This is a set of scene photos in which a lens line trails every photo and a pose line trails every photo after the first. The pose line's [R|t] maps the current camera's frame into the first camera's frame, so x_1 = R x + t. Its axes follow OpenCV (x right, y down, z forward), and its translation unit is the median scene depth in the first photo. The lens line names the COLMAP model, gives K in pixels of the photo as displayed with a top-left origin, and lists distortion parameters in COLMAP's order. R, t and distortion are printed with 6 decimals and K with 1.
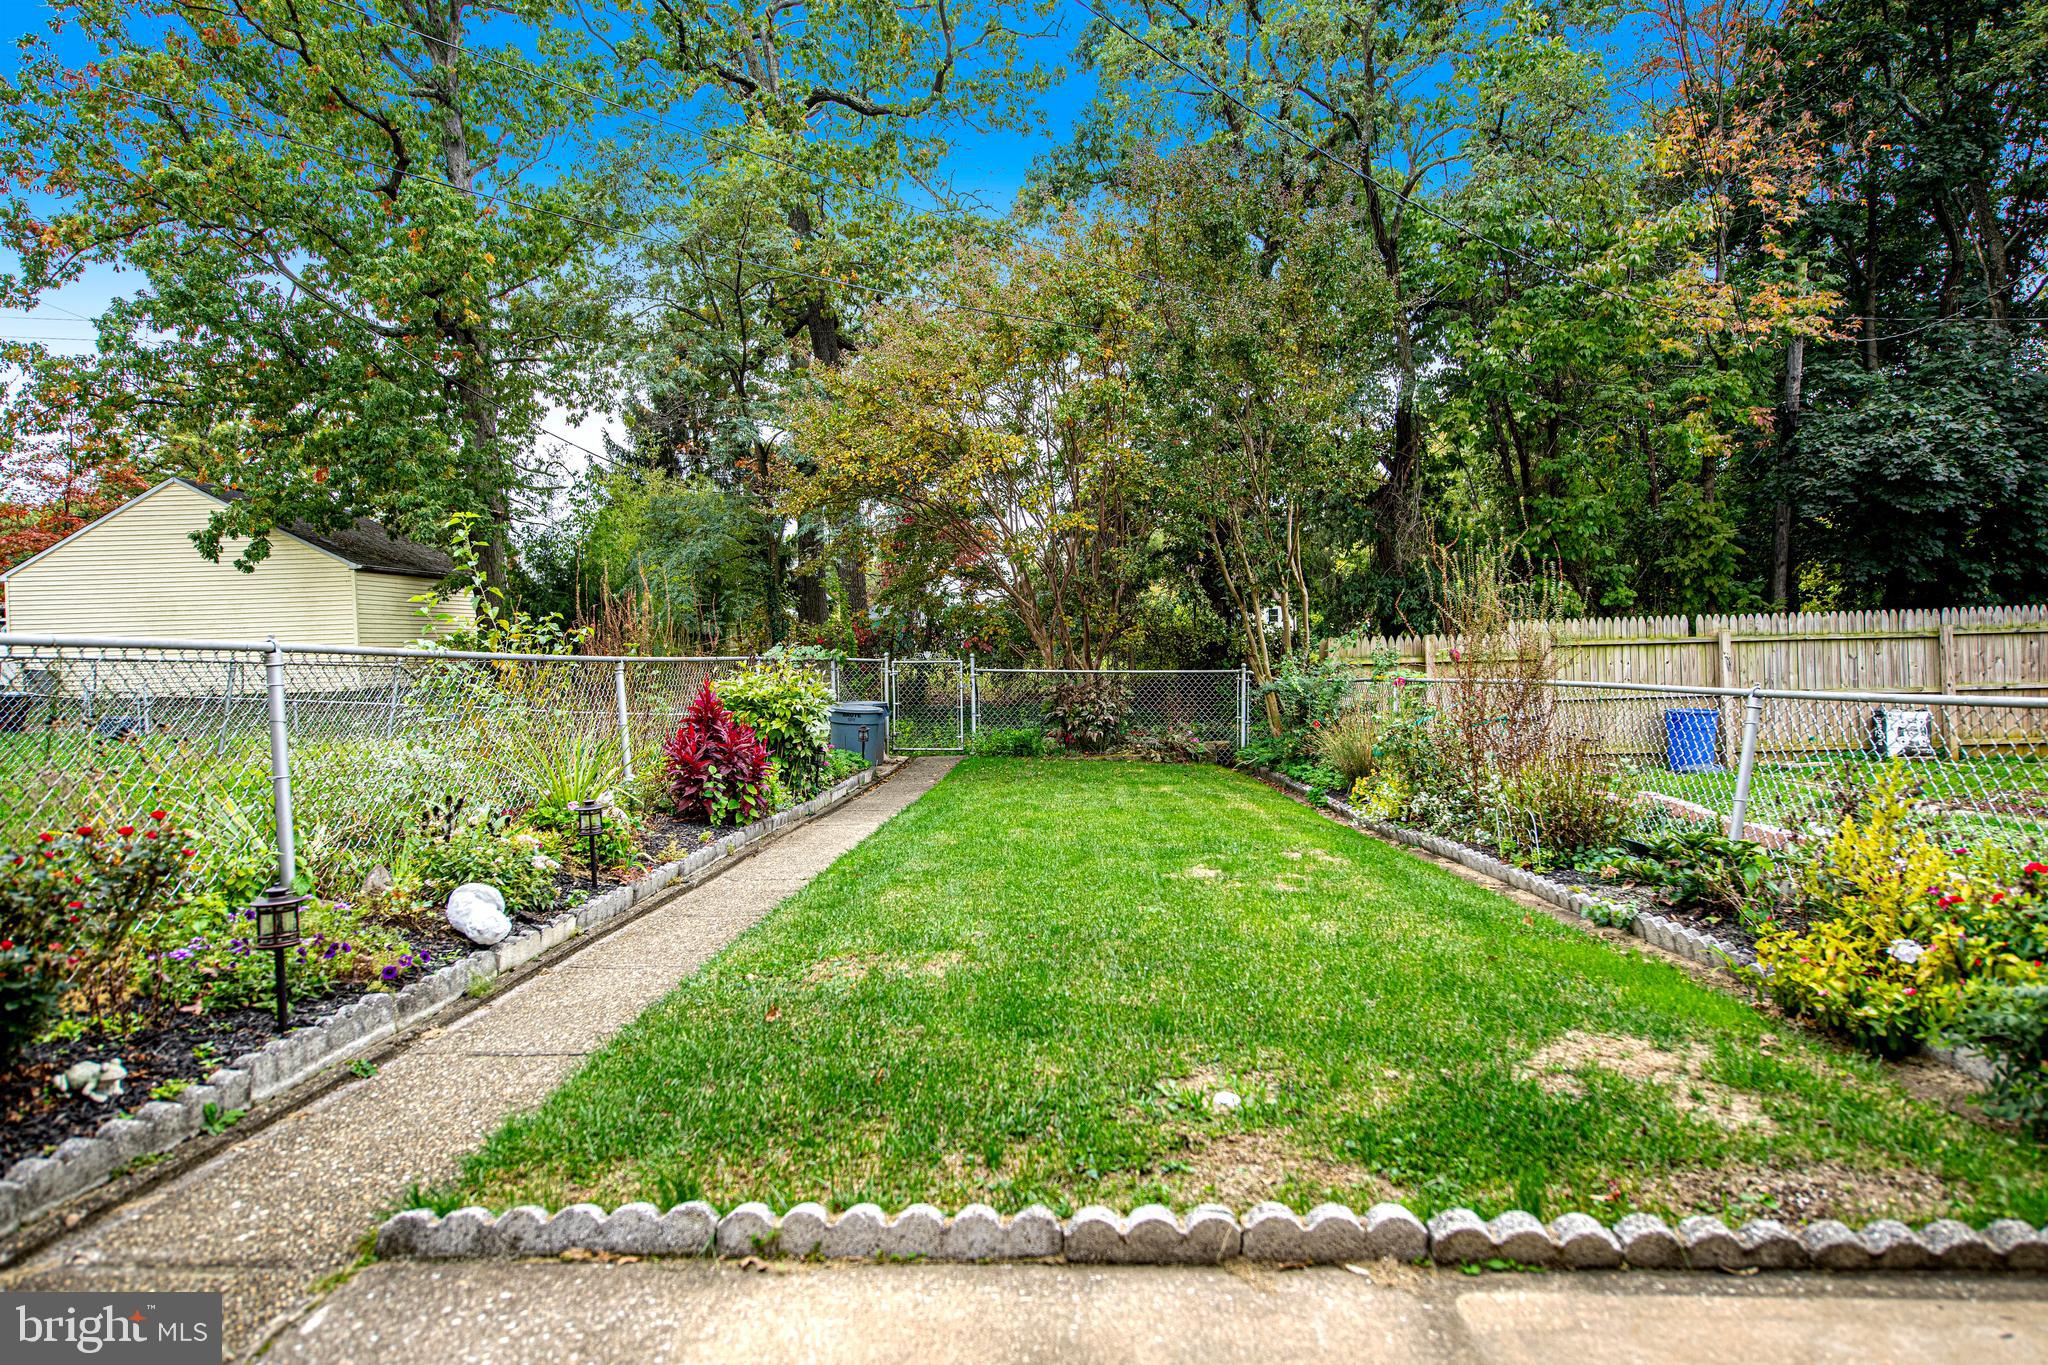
lens RADIAL K [[1132.3, 0, 1024.0], [0, 1132.3, 682.5], [0, 0, 1]] dist [-0.003311, -0.001159]
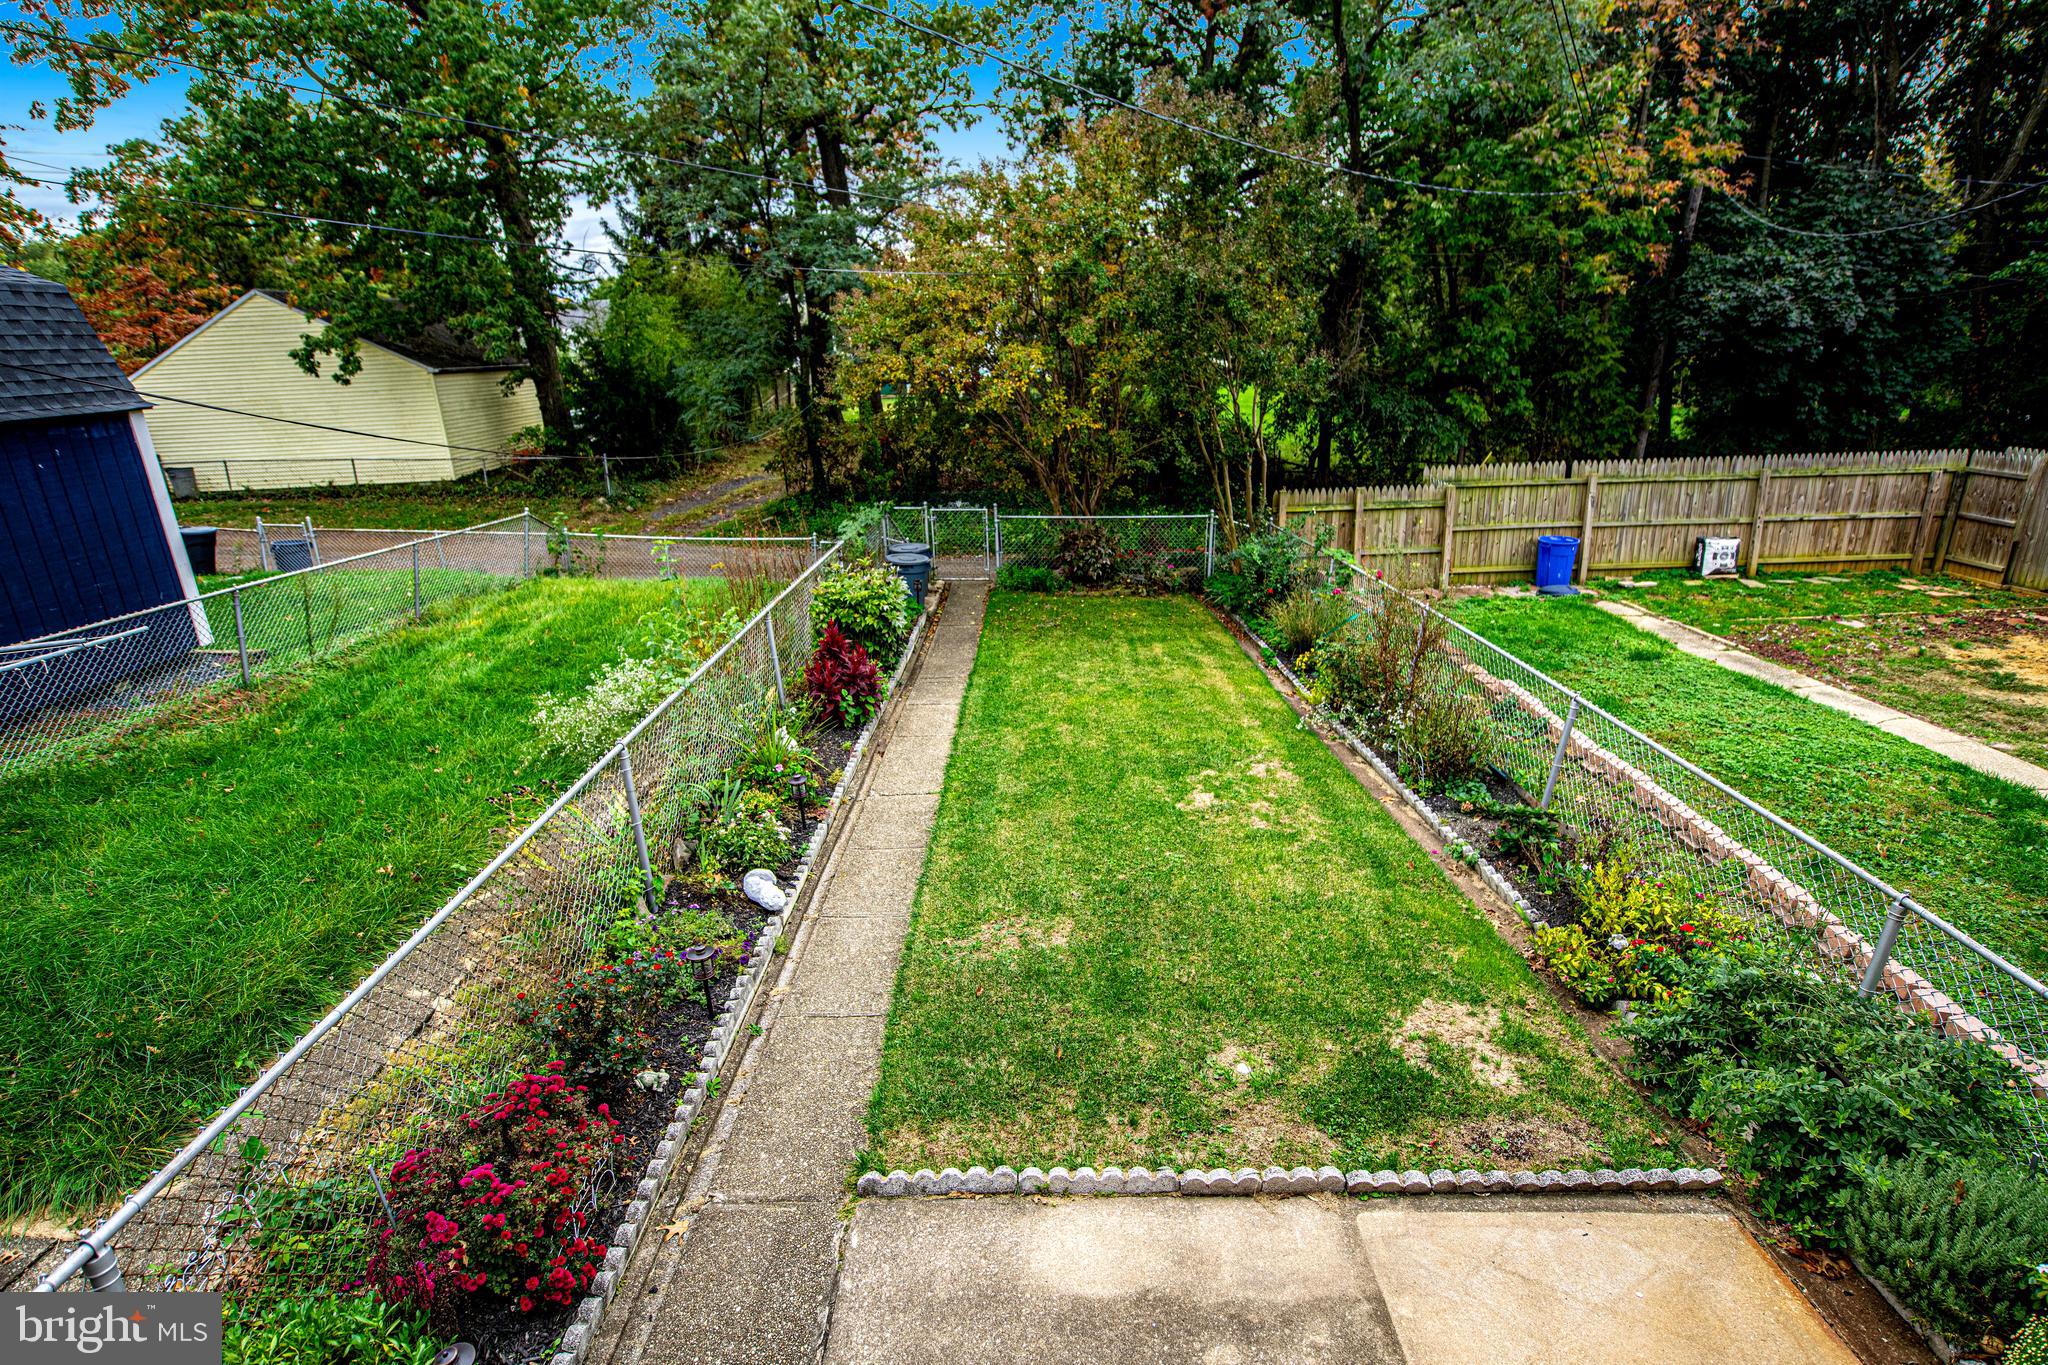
lens RADIAL K [[960.3, 0, 1024.0], [0, 960.3, 682.5], [0, 0, 1]] dist [-0.010596, -0.000241]
pose [[0.999594, -0.019812, 0.020453, -0.040249], [0.013253, 0.959423, 0.281660, -0.136109], [-0.025204, -0.281275, 0.959296, -0.069730]]
